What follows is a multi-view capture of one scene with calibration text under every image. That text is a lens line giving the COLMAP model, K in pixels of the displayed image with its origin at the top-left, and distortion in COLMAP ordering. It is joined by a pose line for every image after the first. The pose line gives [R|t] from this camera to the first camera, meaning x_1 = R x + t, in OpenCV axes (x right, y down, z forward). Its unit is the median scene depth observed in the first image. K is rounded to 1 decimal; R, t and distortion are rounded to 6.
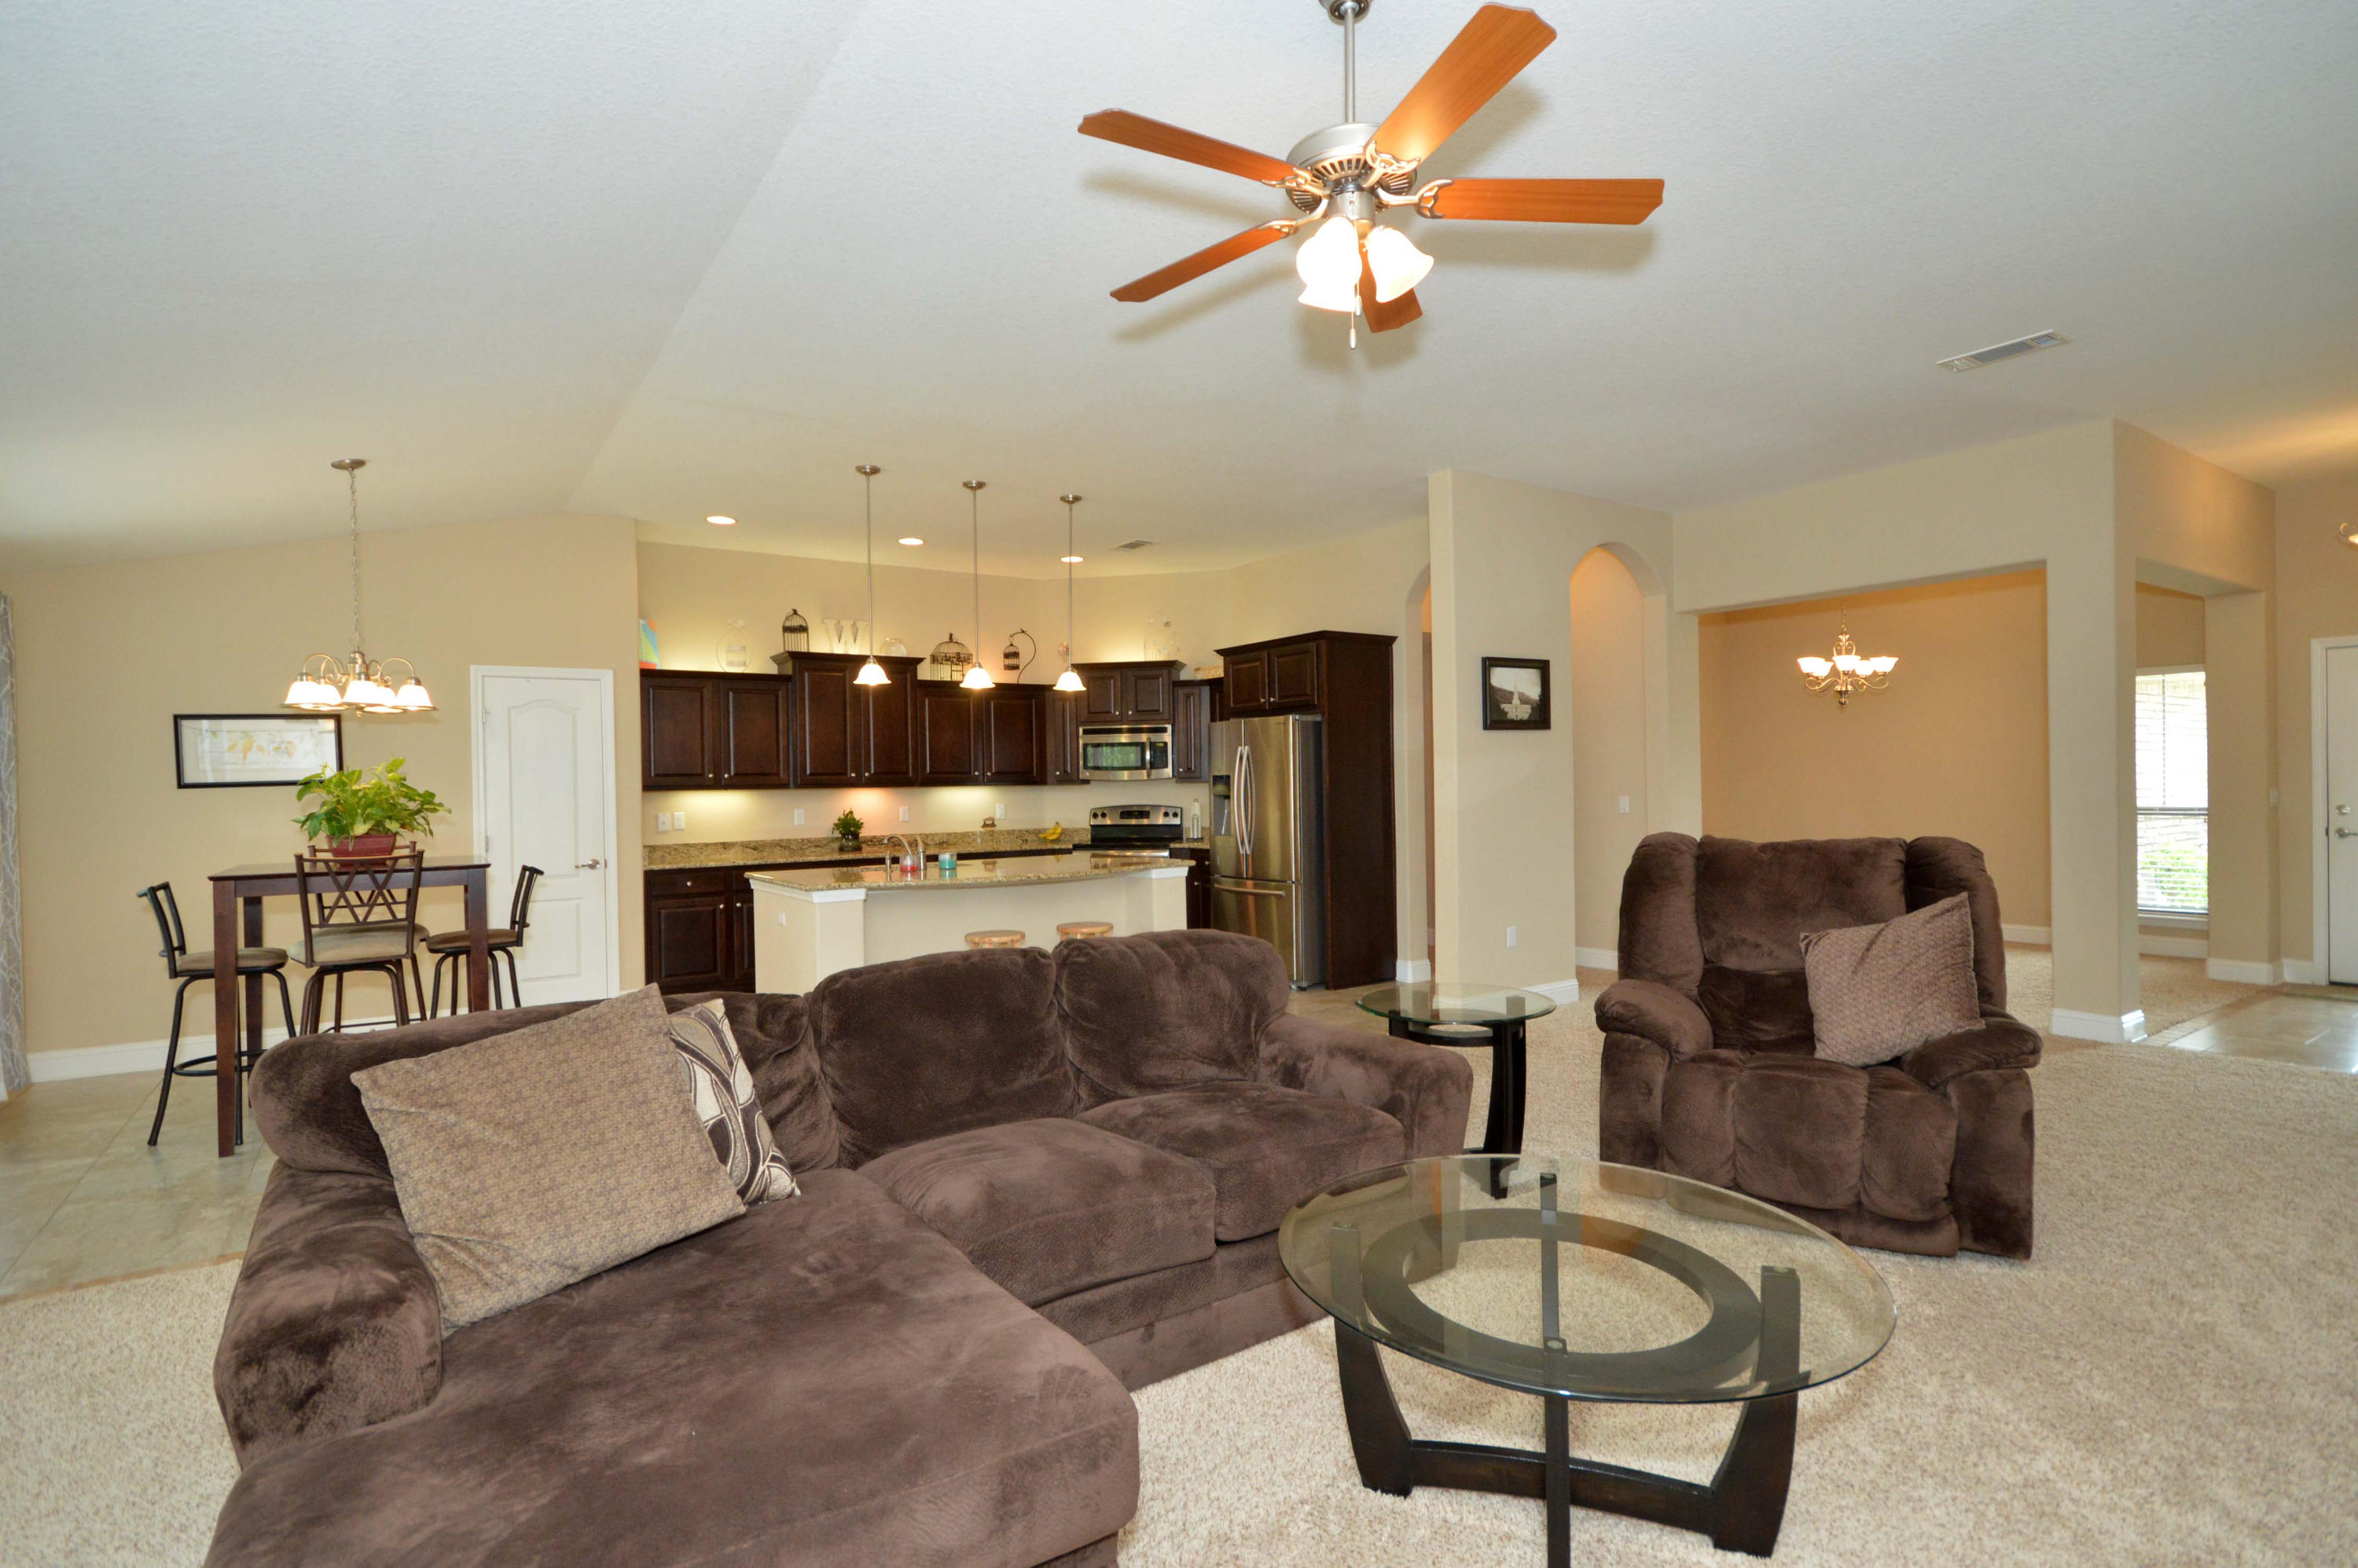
lens RADIAL K [[1123.9, 0, 1176.9], [0, 1123.9, 774.1], [0, 0, 1]] dist [0.024945, -0.015379]
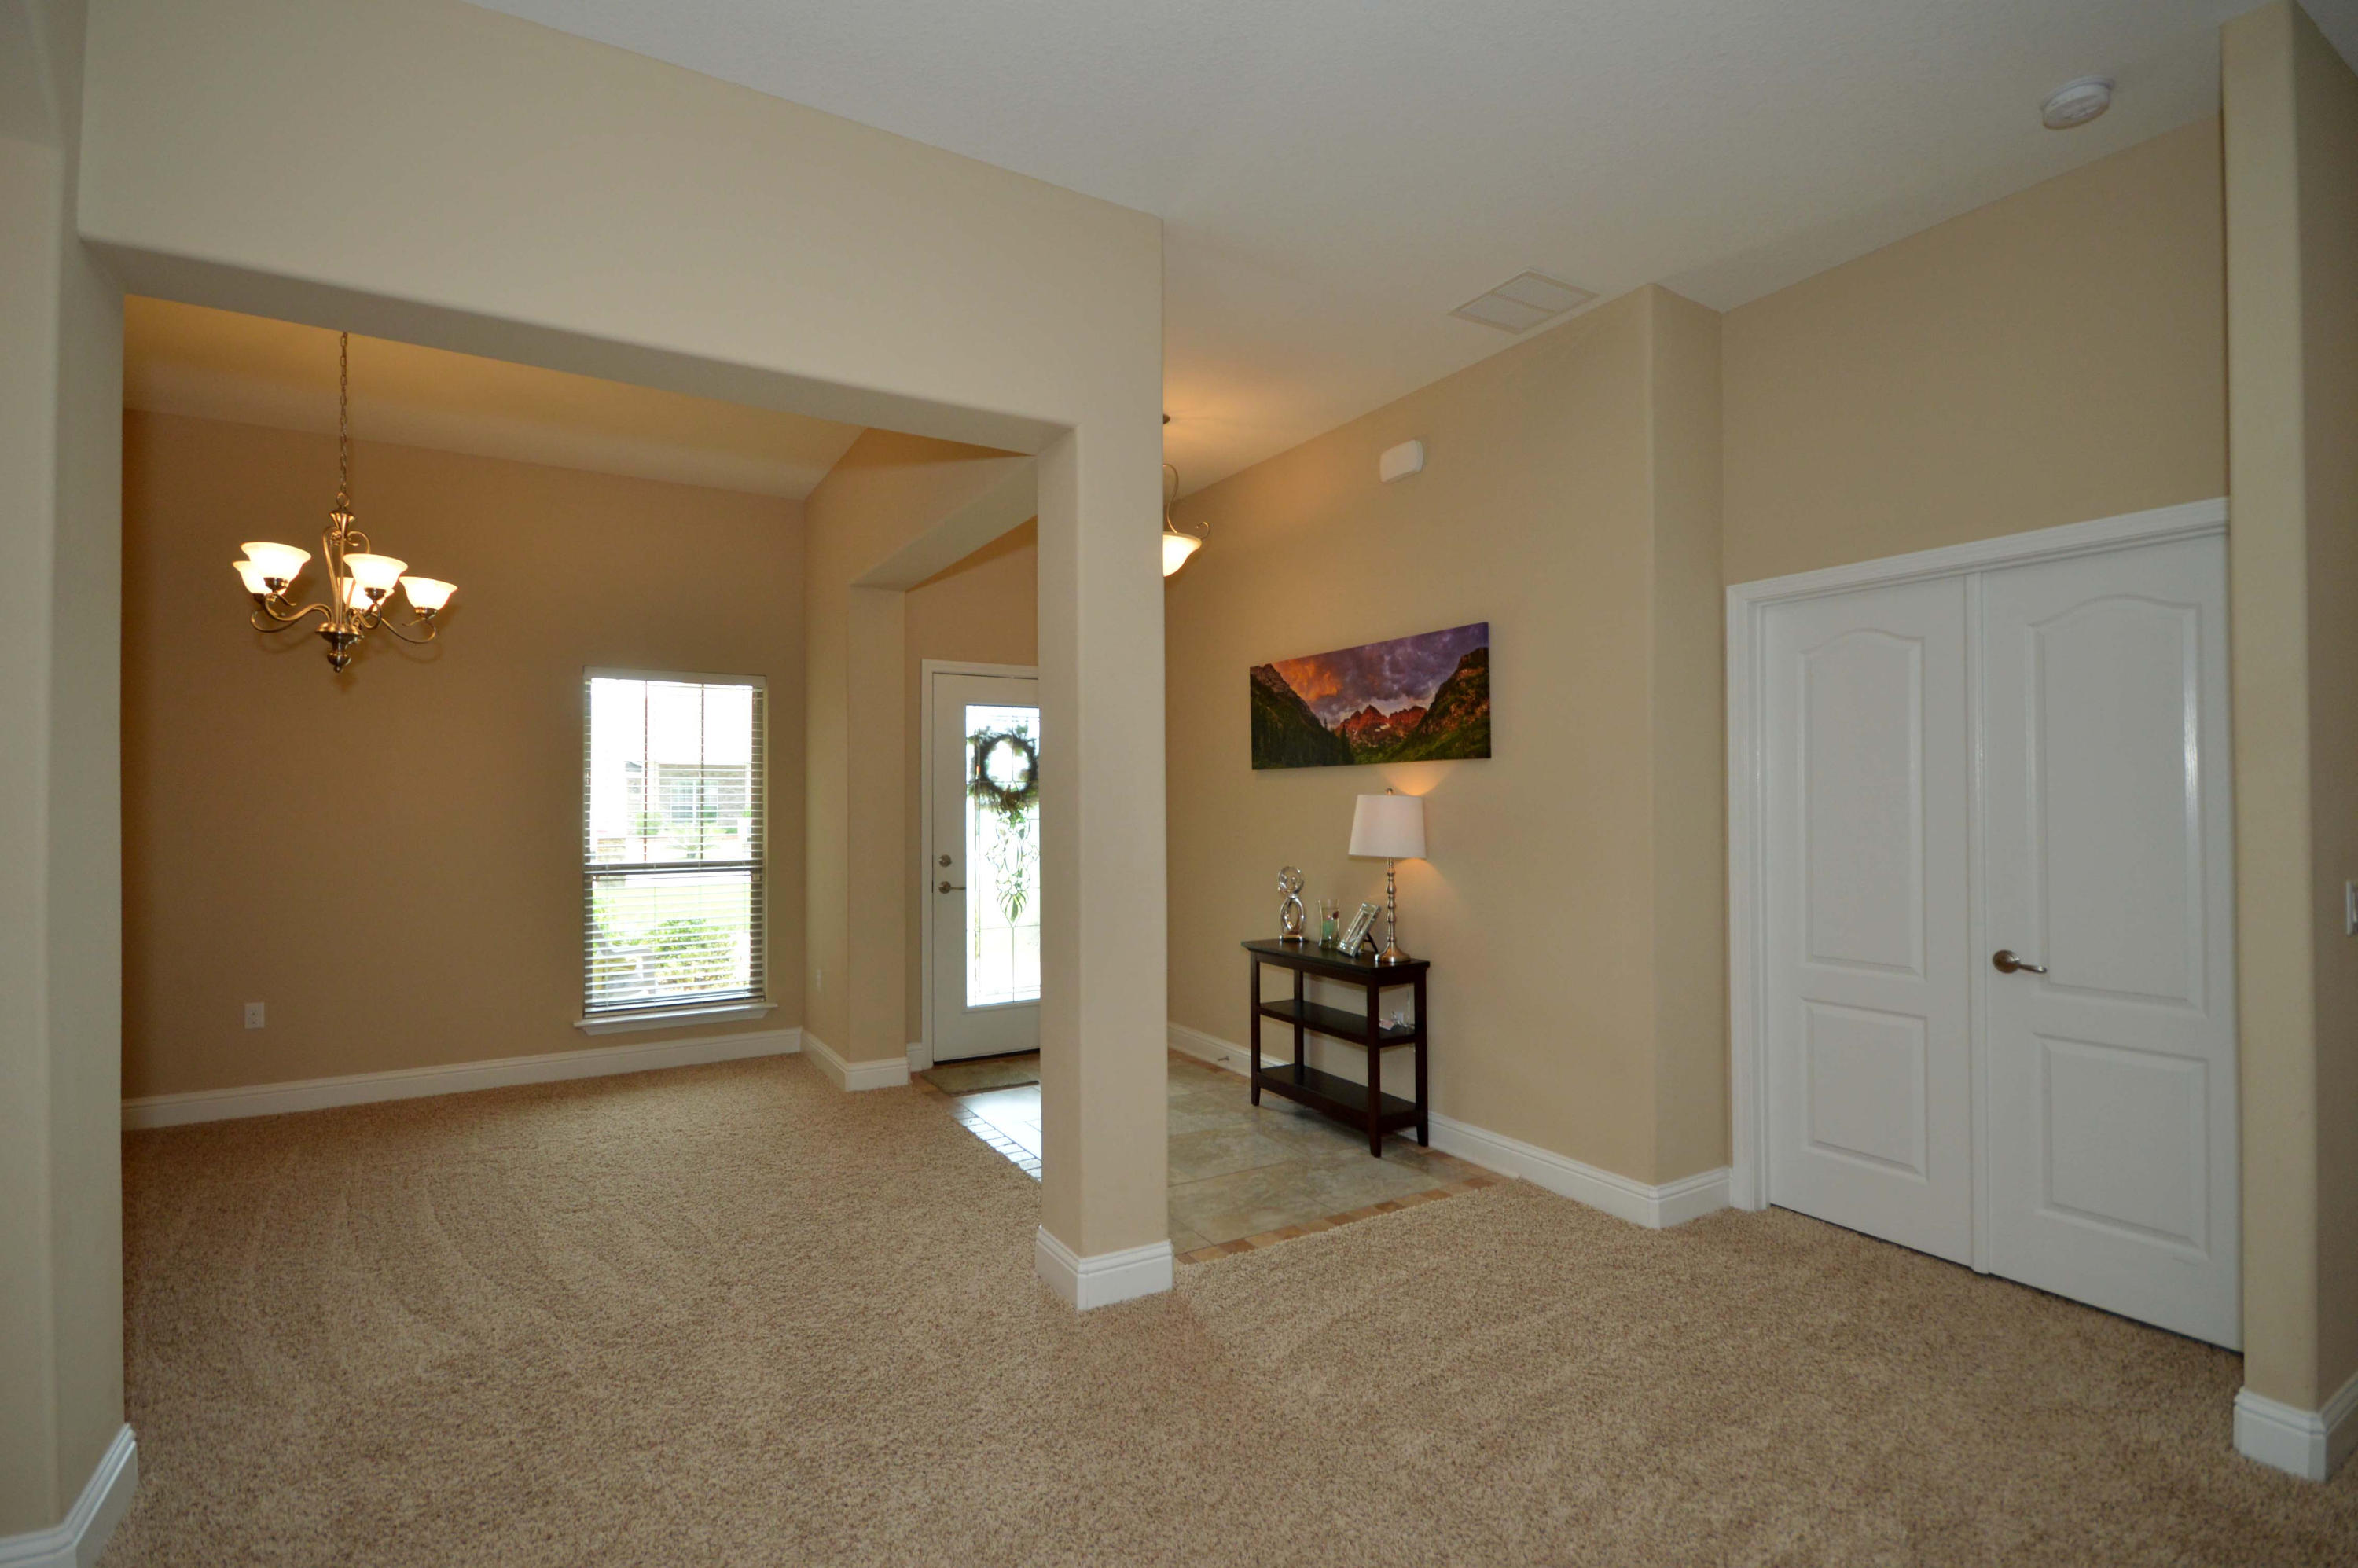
lens RADIAL K [[1086.1, 0, 1157.2], [0, 1086.1, 787.4], [0, 0, 1]] dist [-0.001744, -0.000269]
pose [[0.095223, 0.025576, 0.995127, 0.403728], [-0.006794, 0.999663, -0.025042, -0.008513], [-0.995433, -0.004376, 0.095365, 1.361447]]
